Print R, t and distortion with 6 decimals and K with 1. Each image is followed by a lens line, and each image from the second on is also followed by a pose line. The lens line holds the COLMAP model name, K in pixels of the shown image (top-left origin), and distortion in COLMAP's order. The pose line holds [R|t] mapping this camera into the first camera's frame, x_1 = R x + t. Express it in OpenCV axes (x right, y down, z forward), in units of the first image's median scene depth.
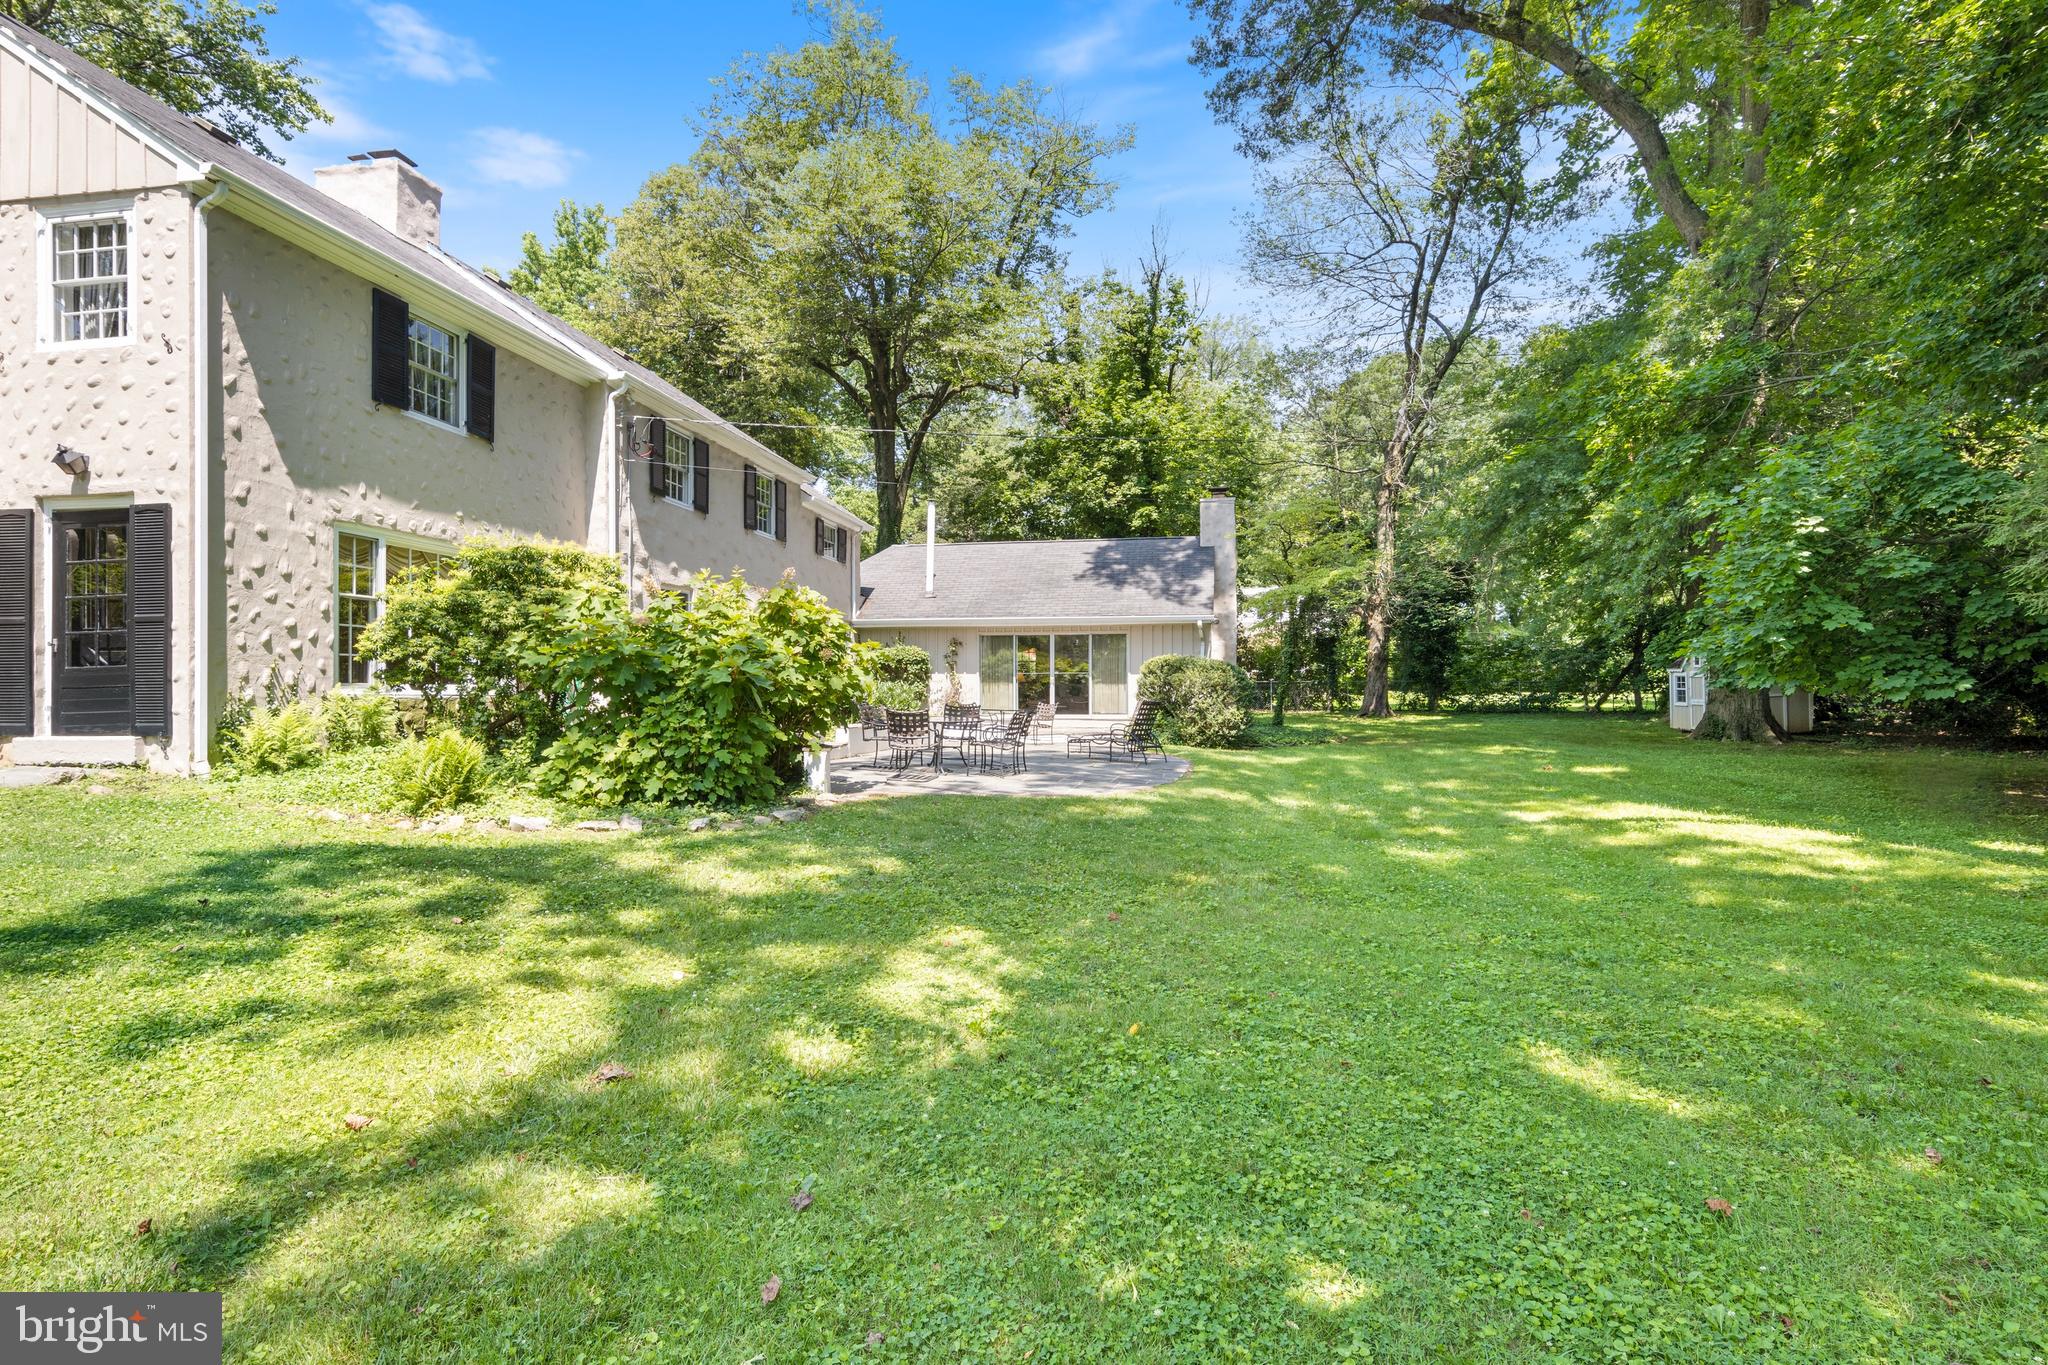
lens RADIAL K [[1039.3, 0, 1019.2], [0, 1039.3, 687.1], [0, 0, 1]] dist [0.009799, -0.000736]
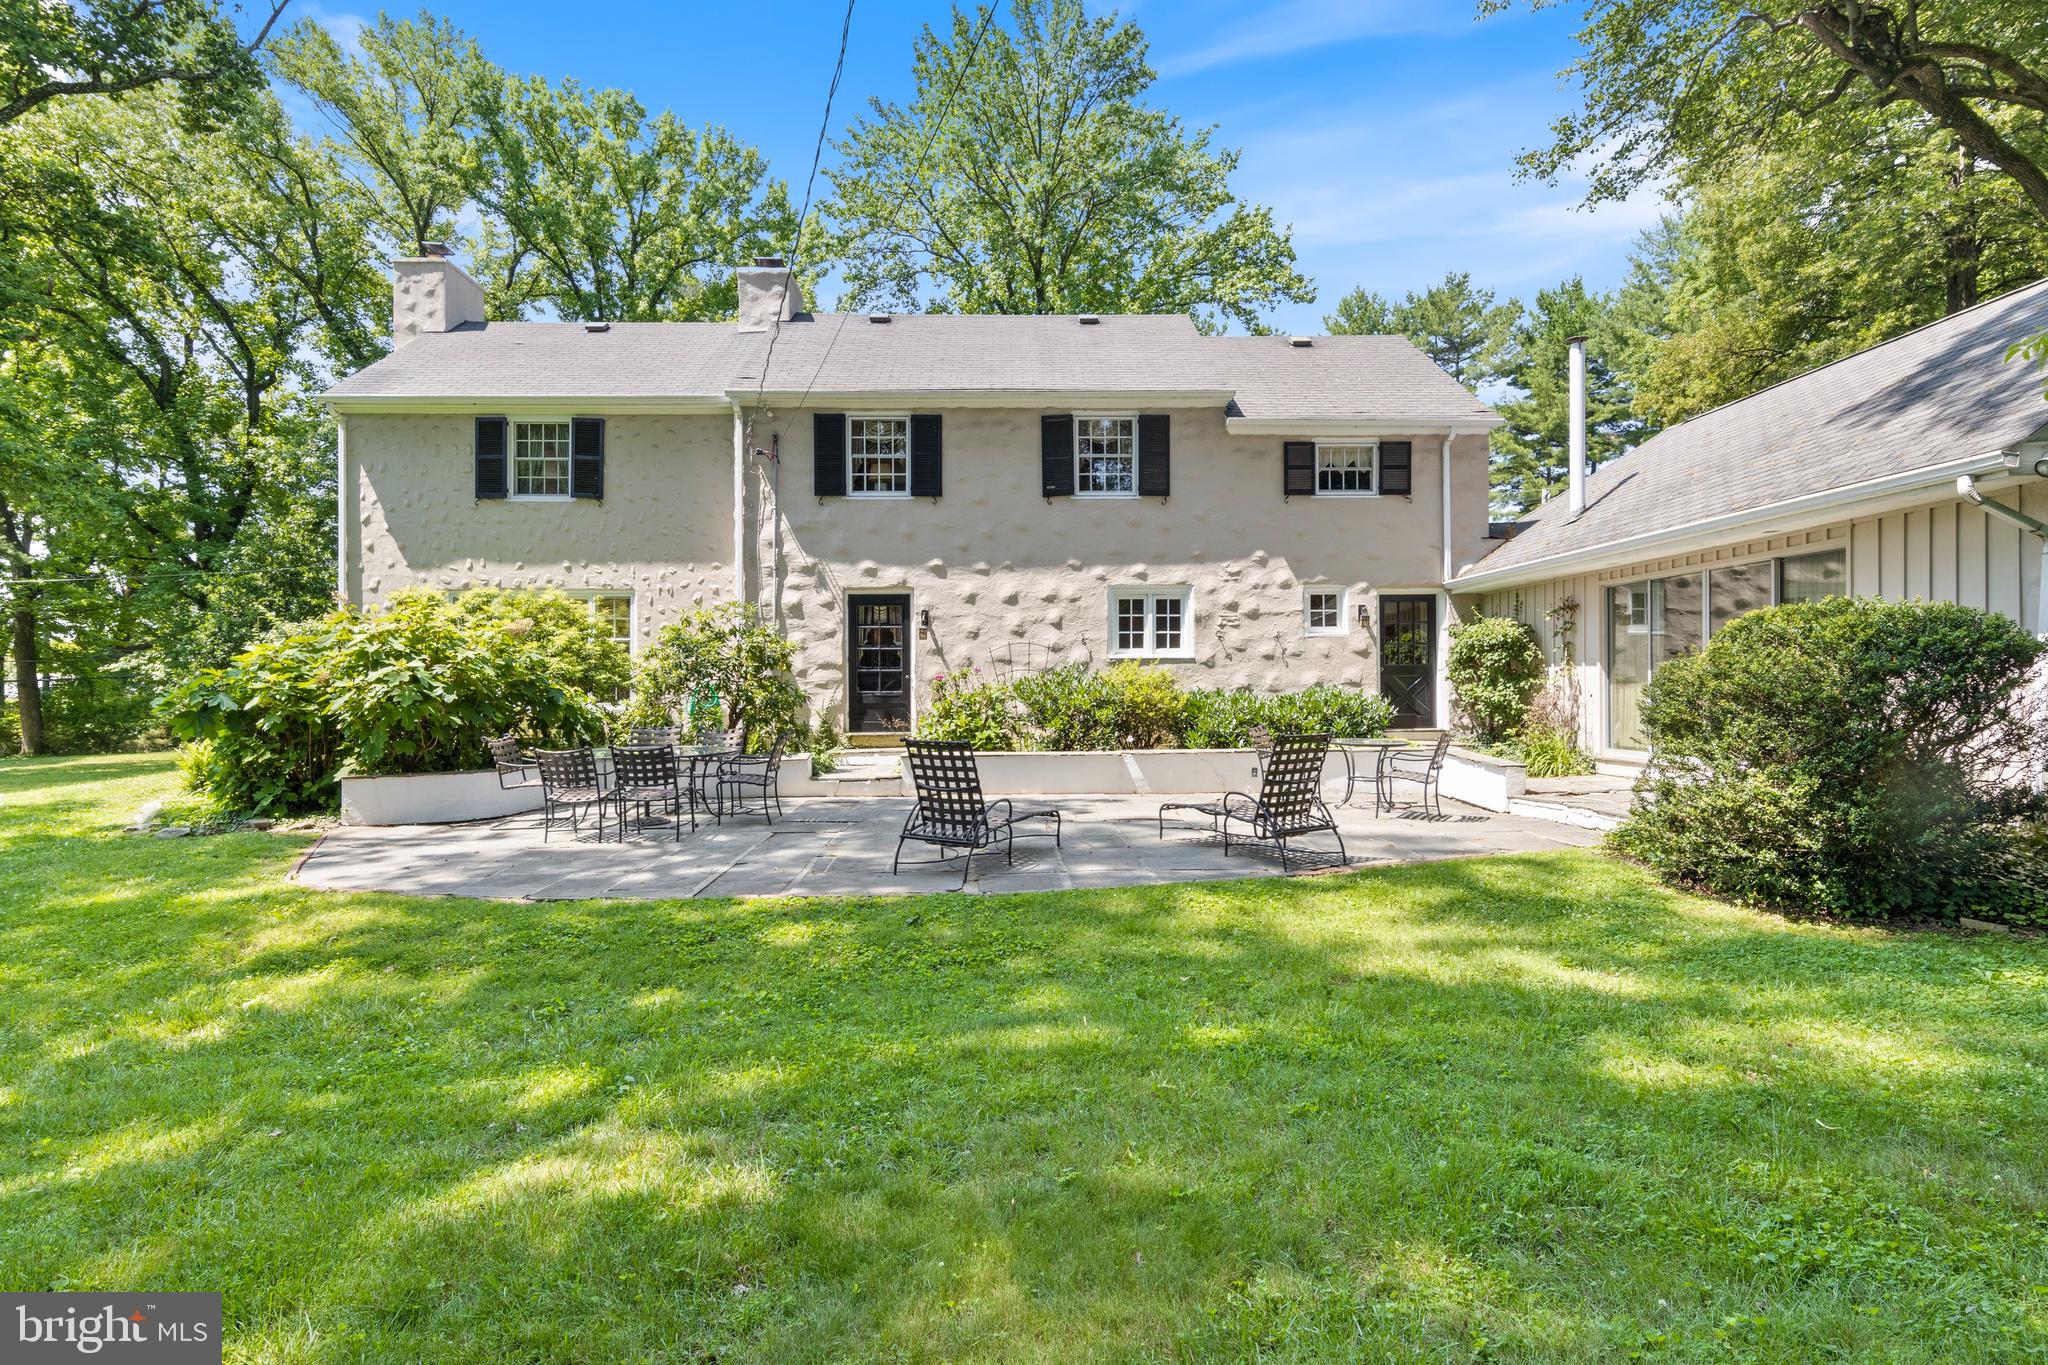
lens RADIAL K [[1043.2, 0, 1018.1], [0, 1043.2, 675.7], [0, 0, 1]] dist [0.009629, -0.001966]
pose [[0.198377, -0.014385, -0.980020, 0.397889], [0.012718, 0.999846, -0.012102, -0.005622], [0.980043, -0.010063, 0.198529, 0.641156]]
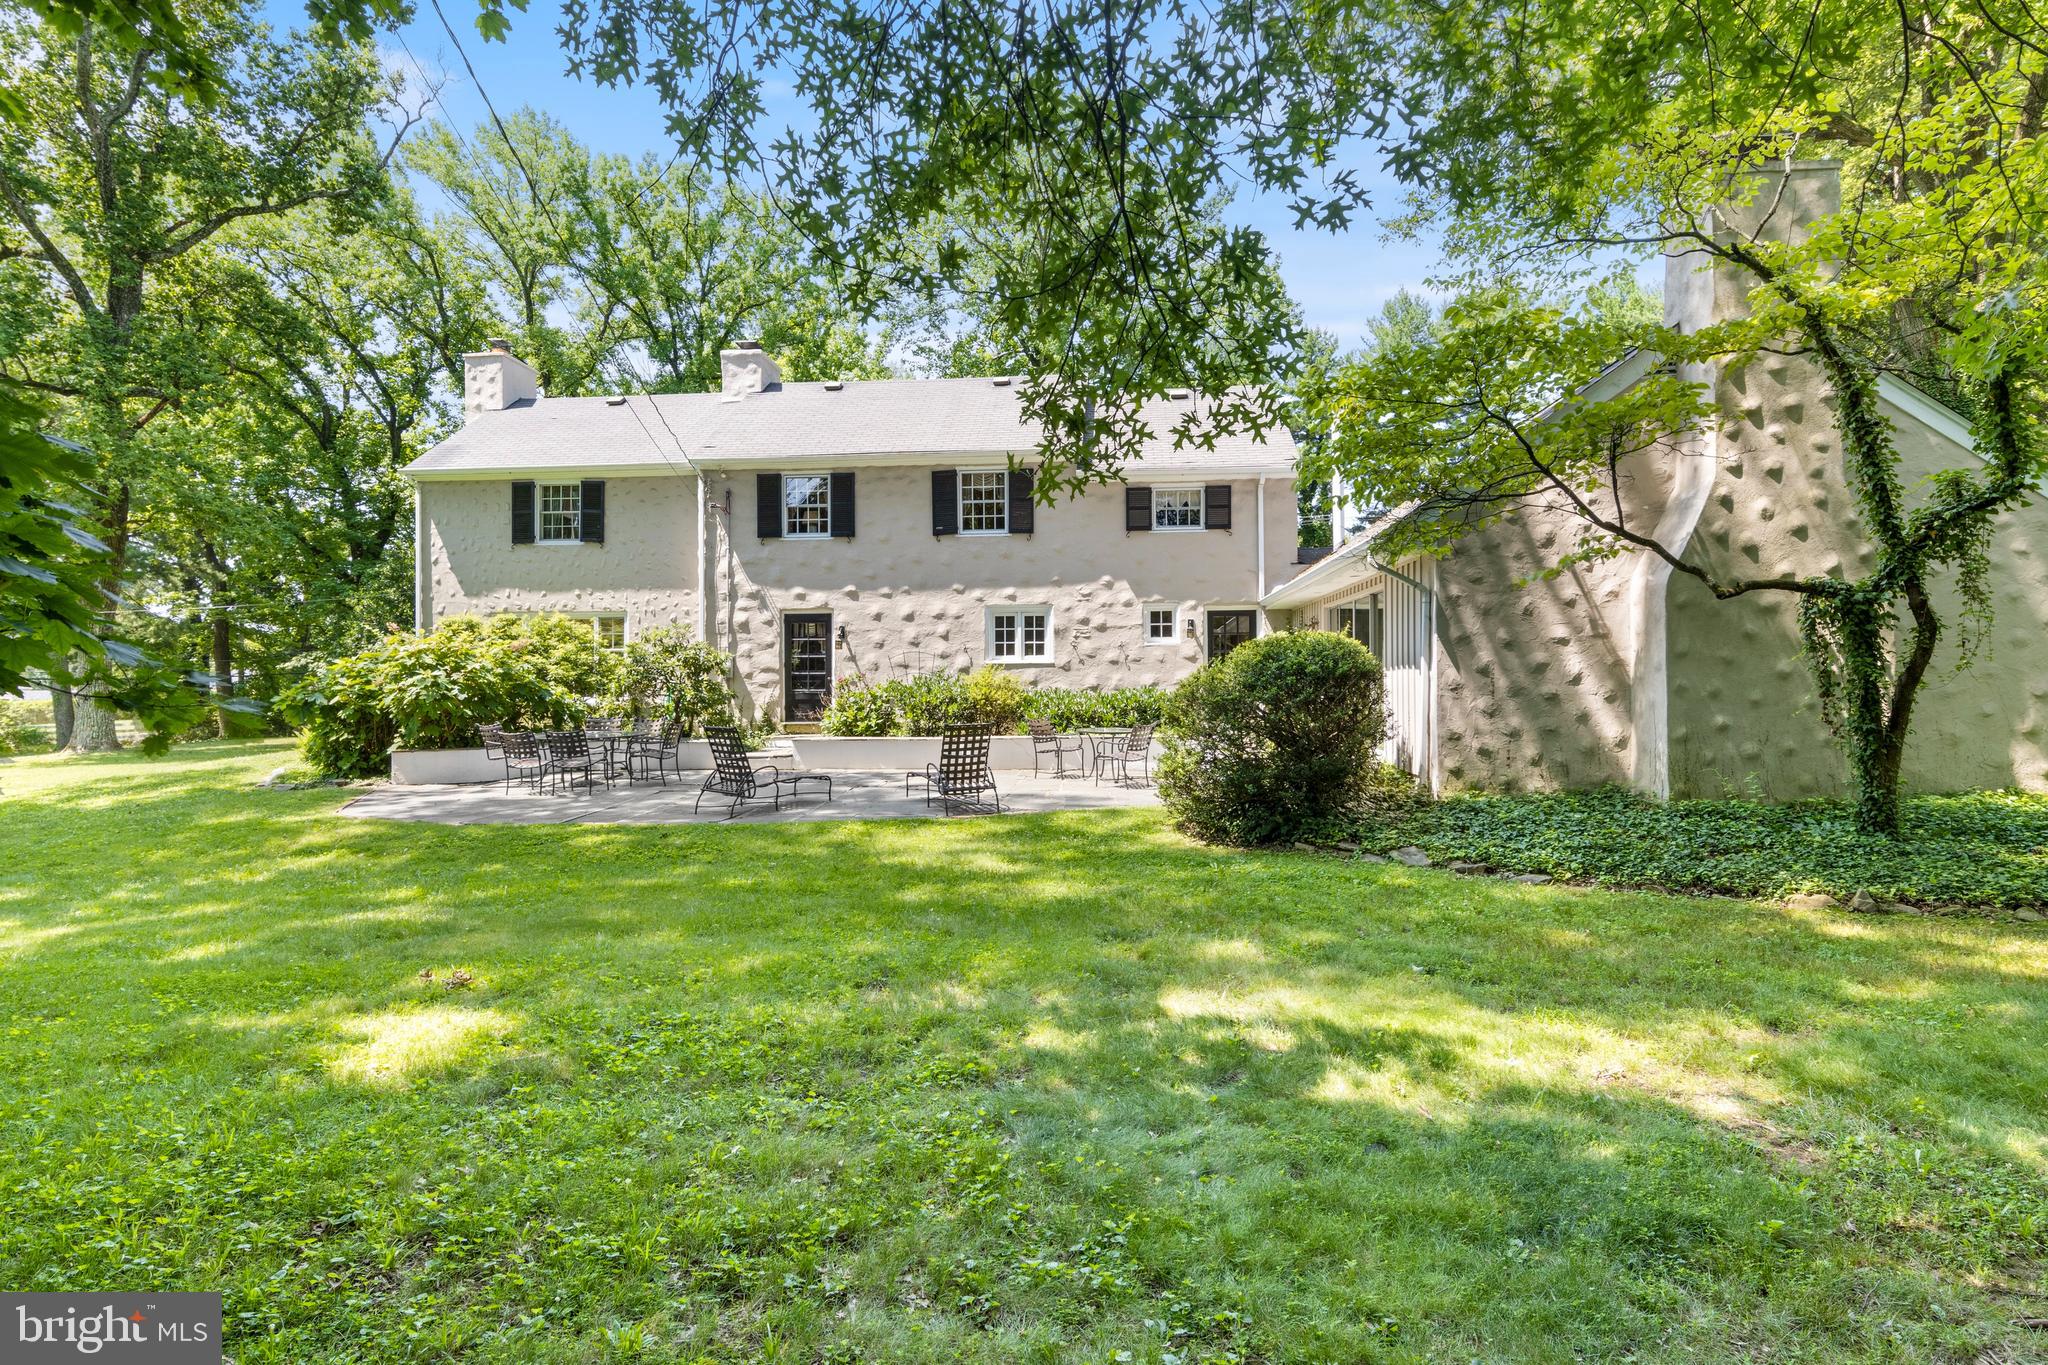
lens RADIAL K [[1044.0, 0, 1022.3], [0, 1044.0, 667.6], [0, 0, 1]] dist [0.006437, 0.000092]
pose [[0.086237, -0.013373, -0.996185, 0.578638], [0.013228, 0.999837, -0.012277, -0.009848], [0.996187, -0.012118, 0.086400, 0.777366]]
